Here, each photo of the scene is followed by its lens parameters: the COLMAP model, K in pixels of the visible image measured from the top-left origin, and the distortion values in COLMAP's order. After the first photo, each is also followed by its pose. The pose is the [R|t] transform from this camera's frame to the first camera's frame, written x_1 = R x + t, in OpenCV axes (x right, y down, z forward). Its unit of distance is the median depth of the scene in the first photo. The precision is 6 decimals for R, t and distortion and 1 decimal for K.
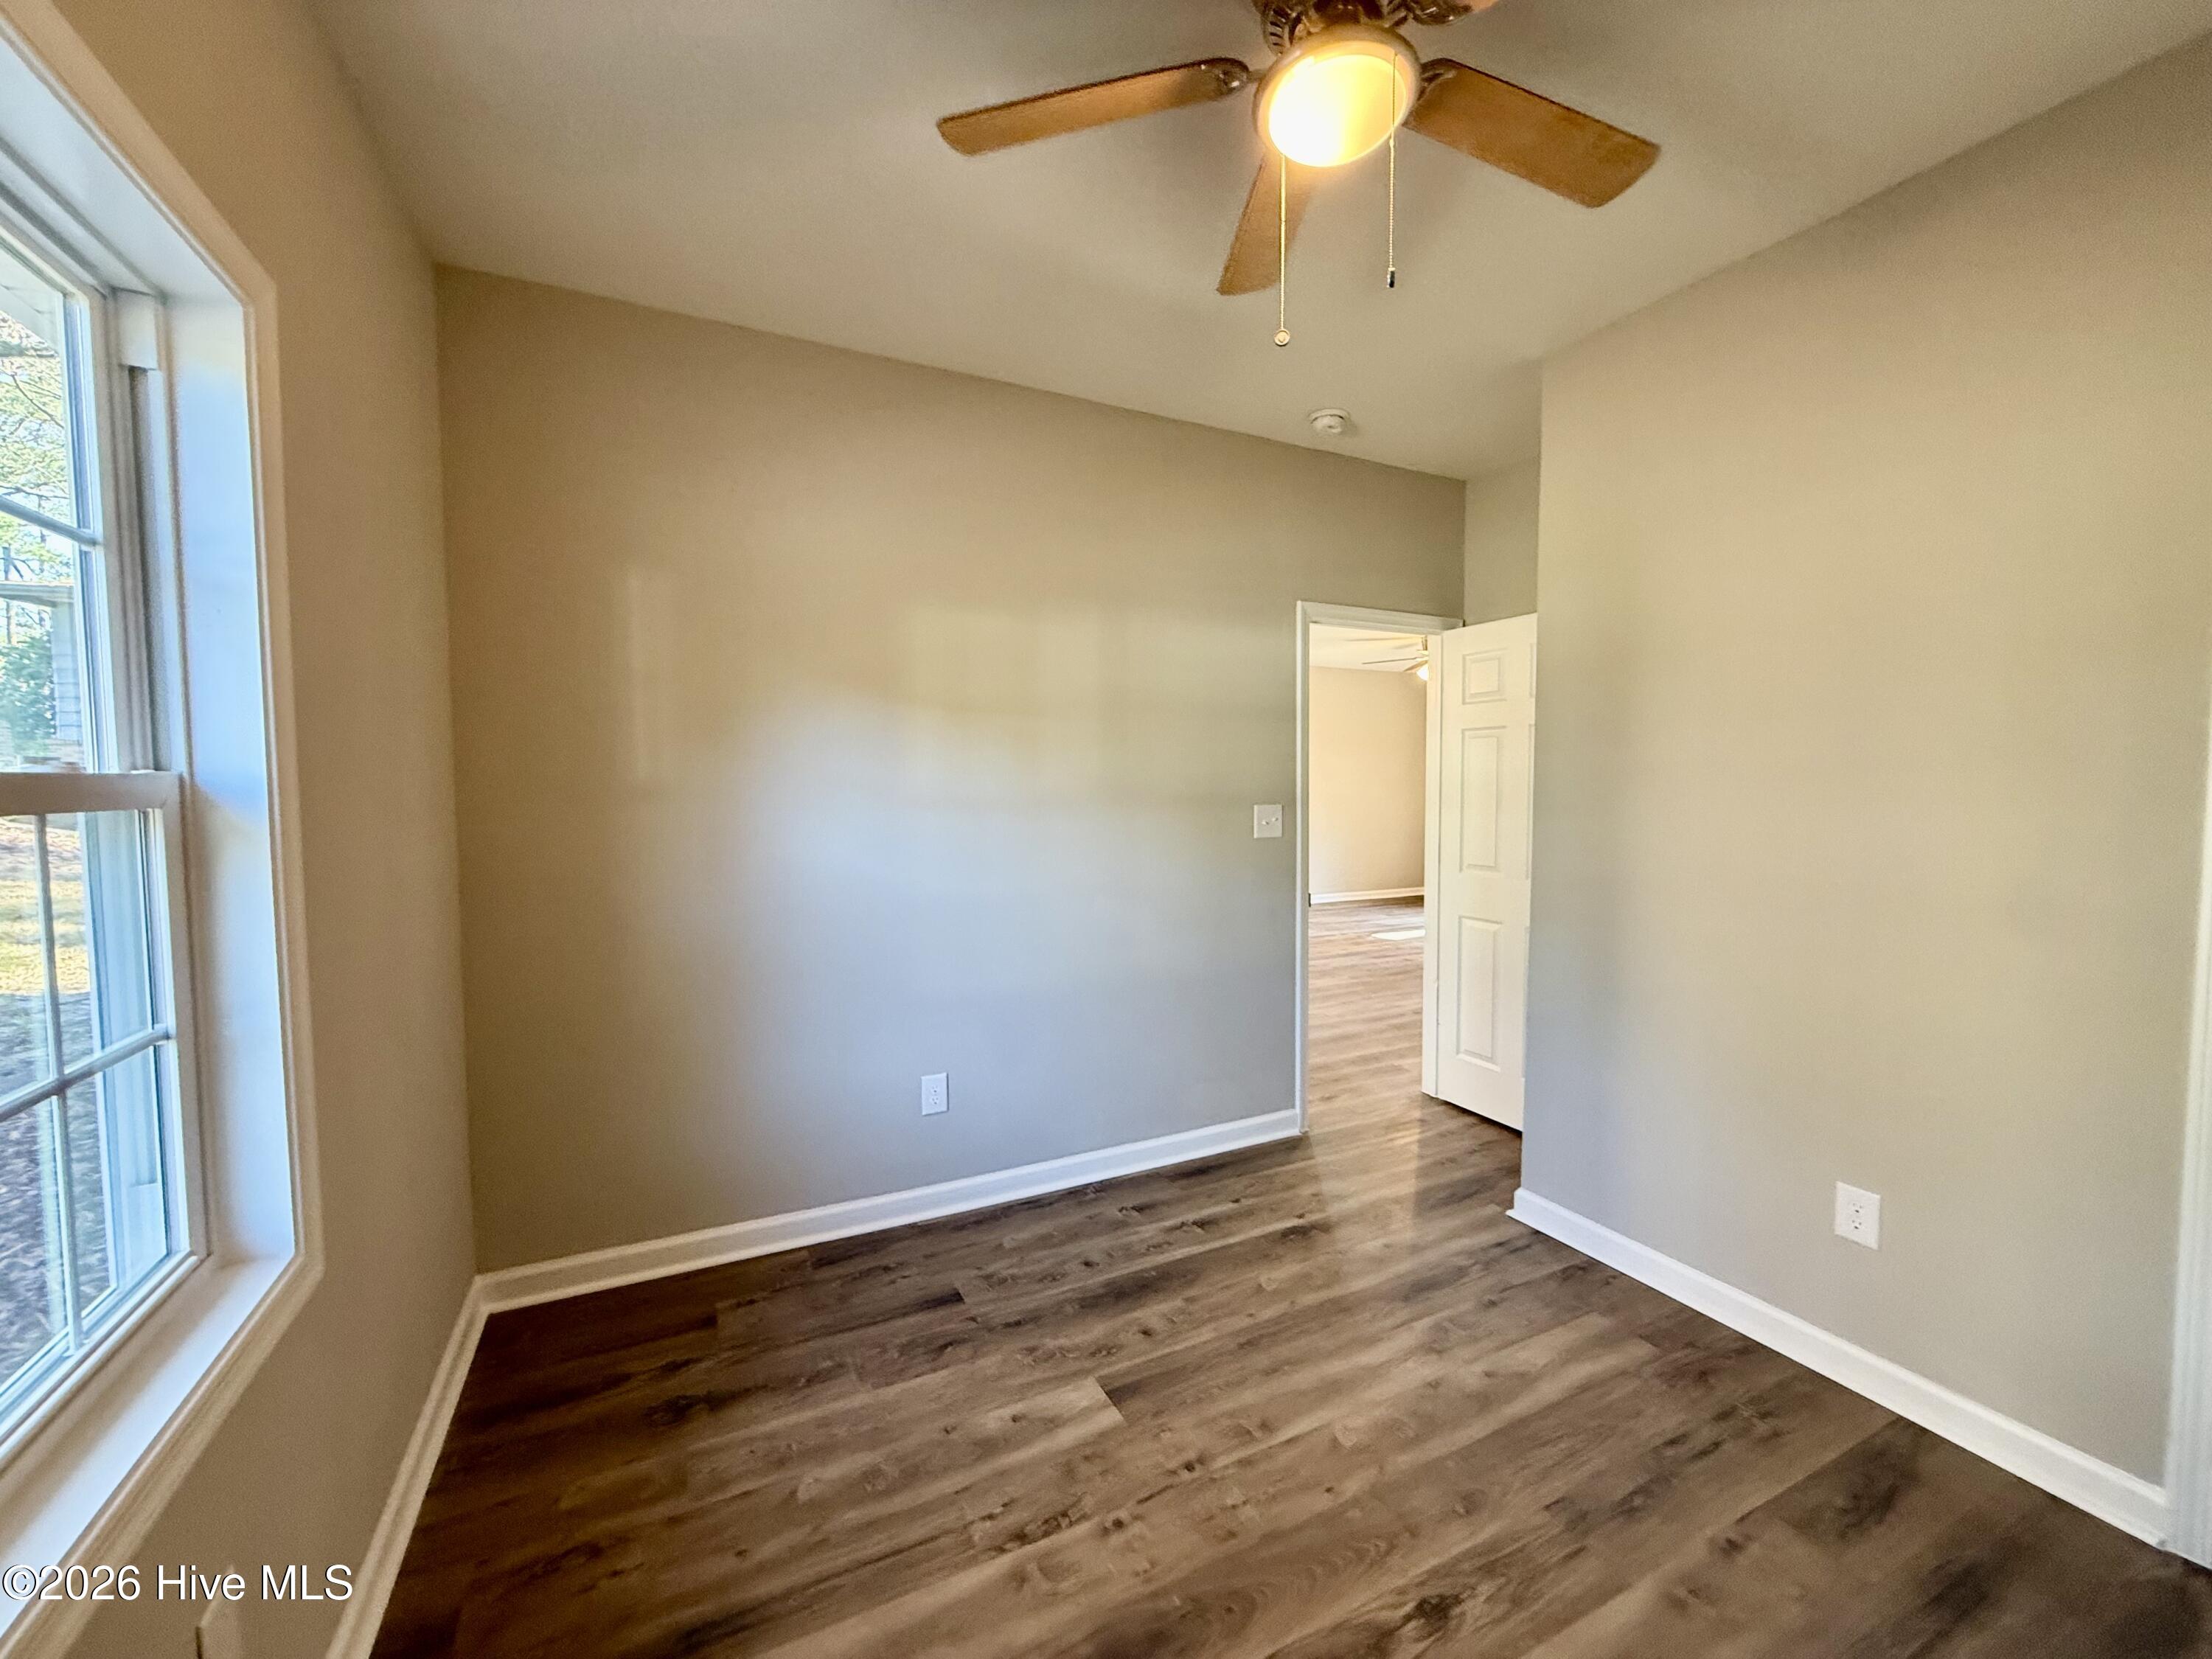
lens RADIAL K [[881.6, 0, 1102.7], [0, 881.6, 831.6], [0, 0, 1]] dist [-0.000551, 0.000412]
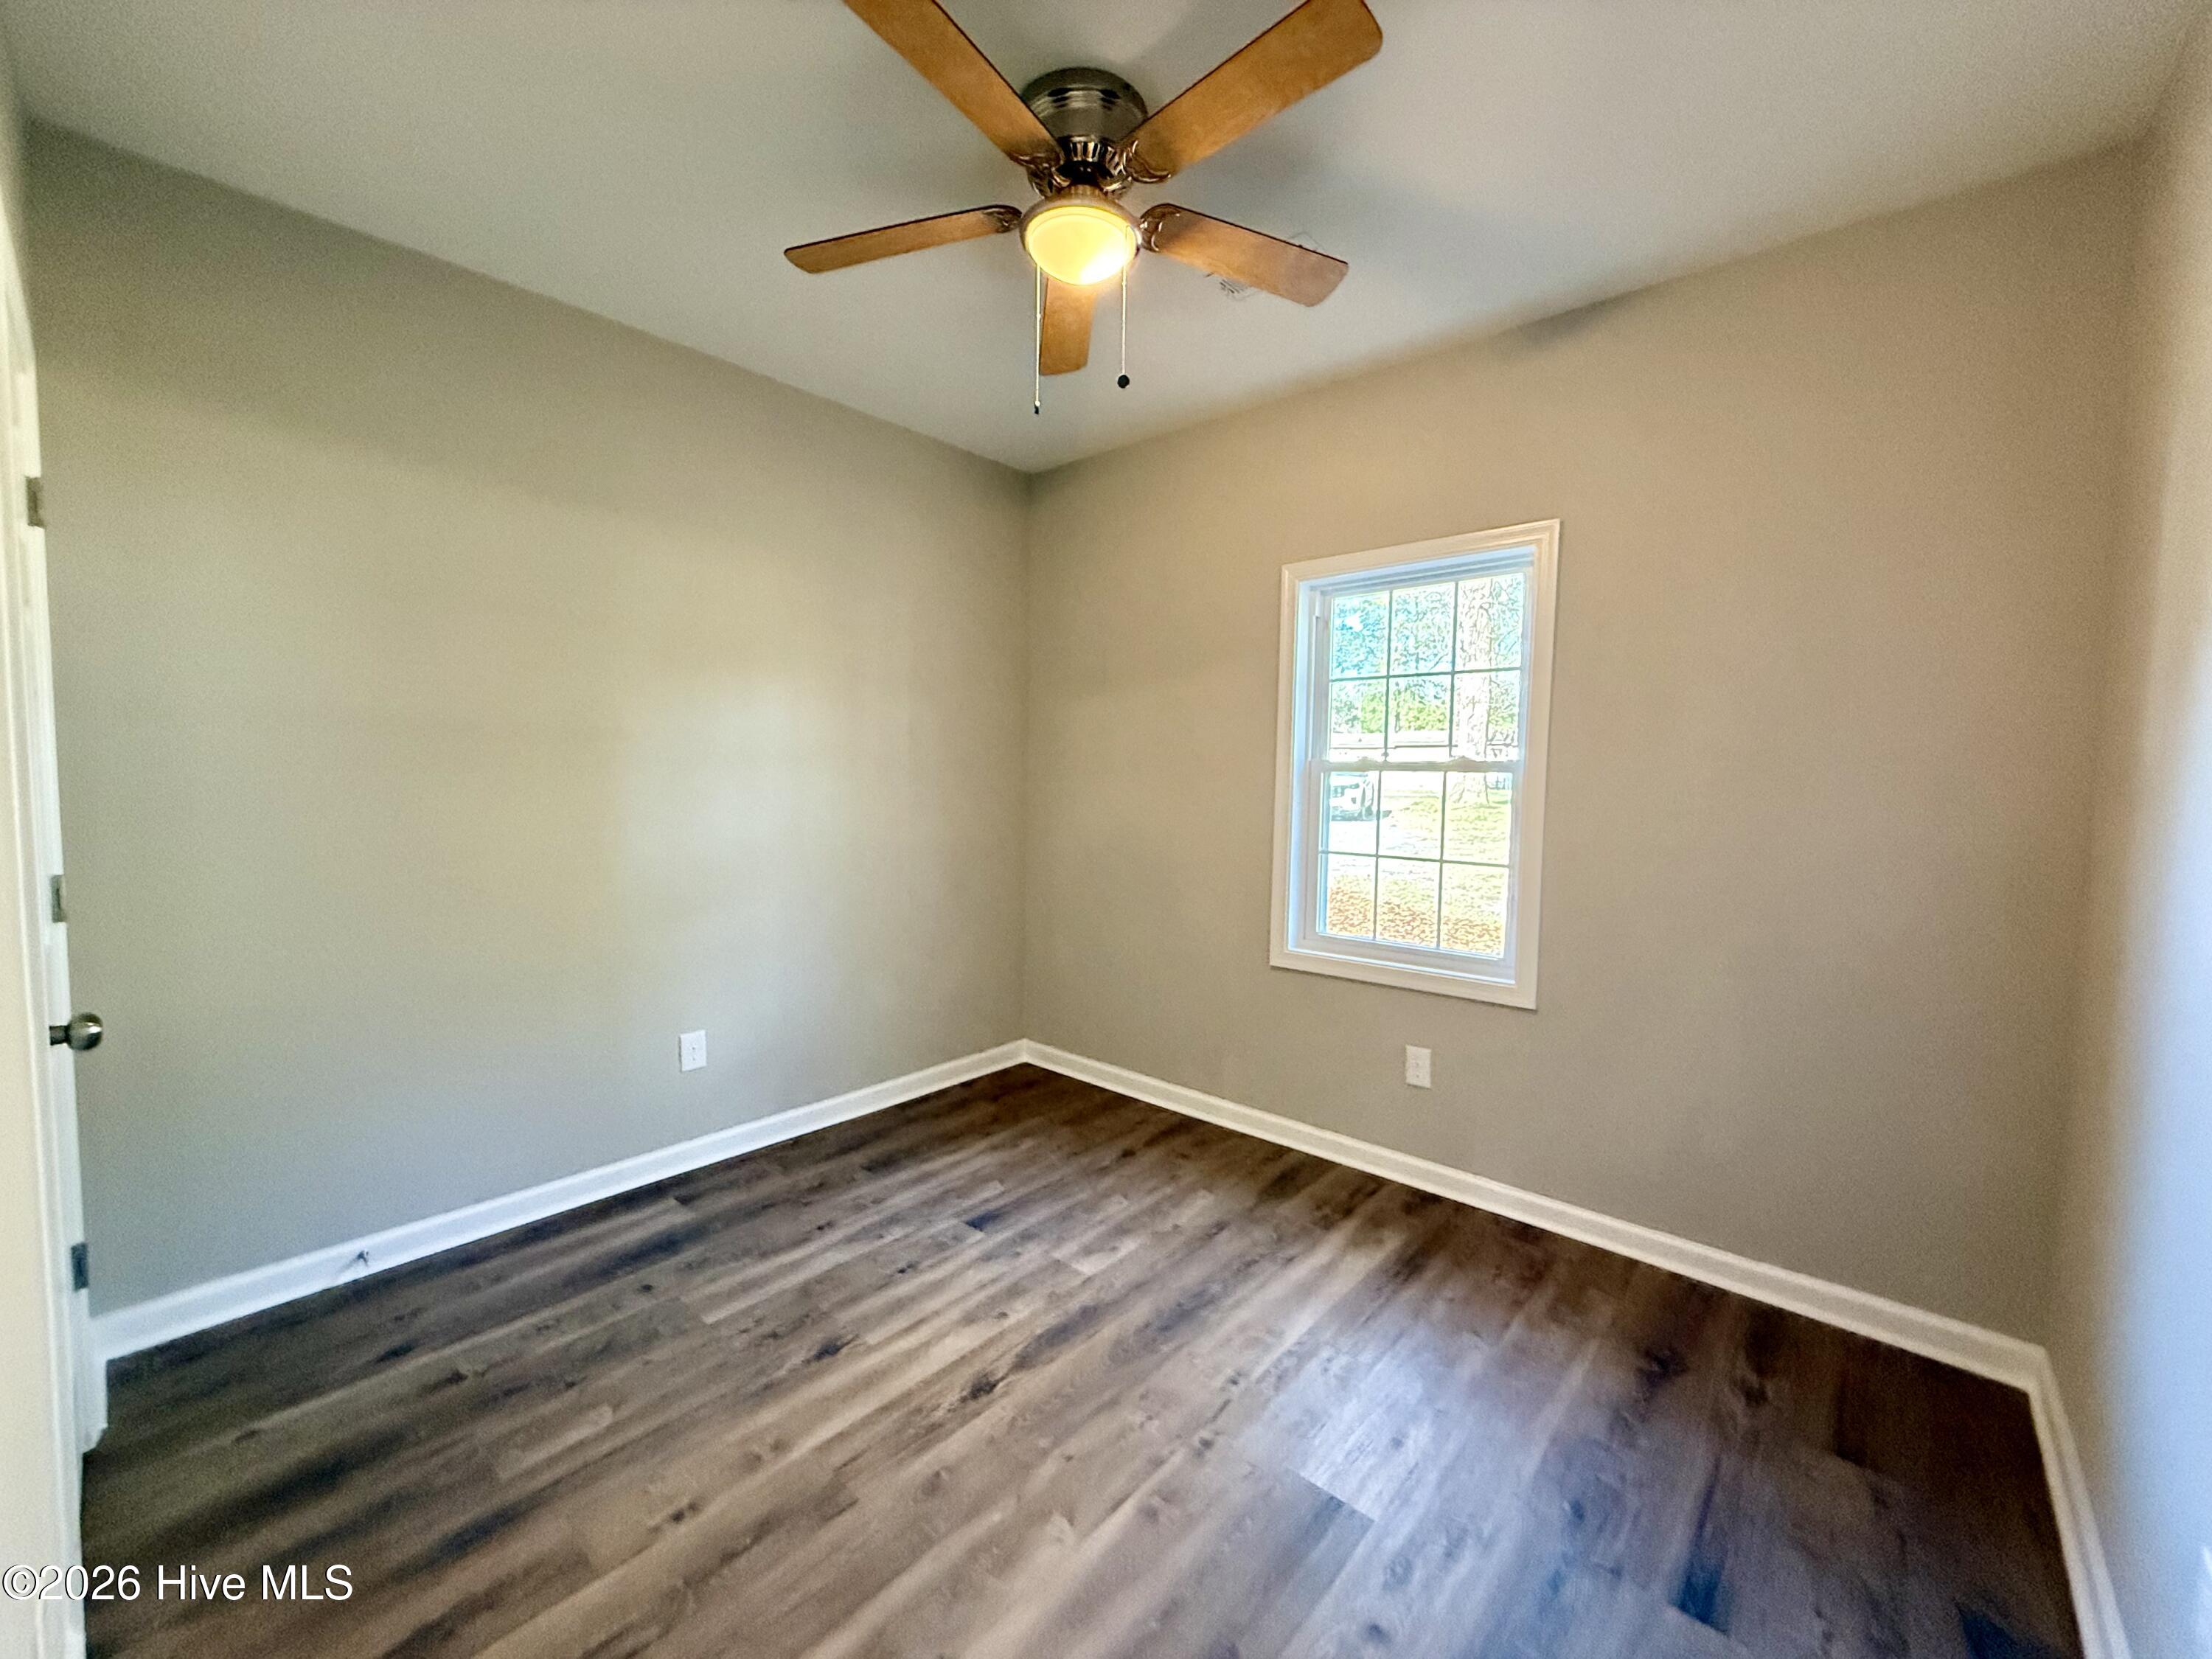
lens RADIAL K [[881.6, 0, 1106.9], [0, 881.6, 829.2], [0, 0, 1]] dist [-0.000551, 0.000412]
pose [[-0.924284, 0.010746, -0.381554, 0.587962], [-0.036752, 0.992454, 0.116978, -0.079547], [0.379932, 0.122144, -0.916915, 1.831682]]
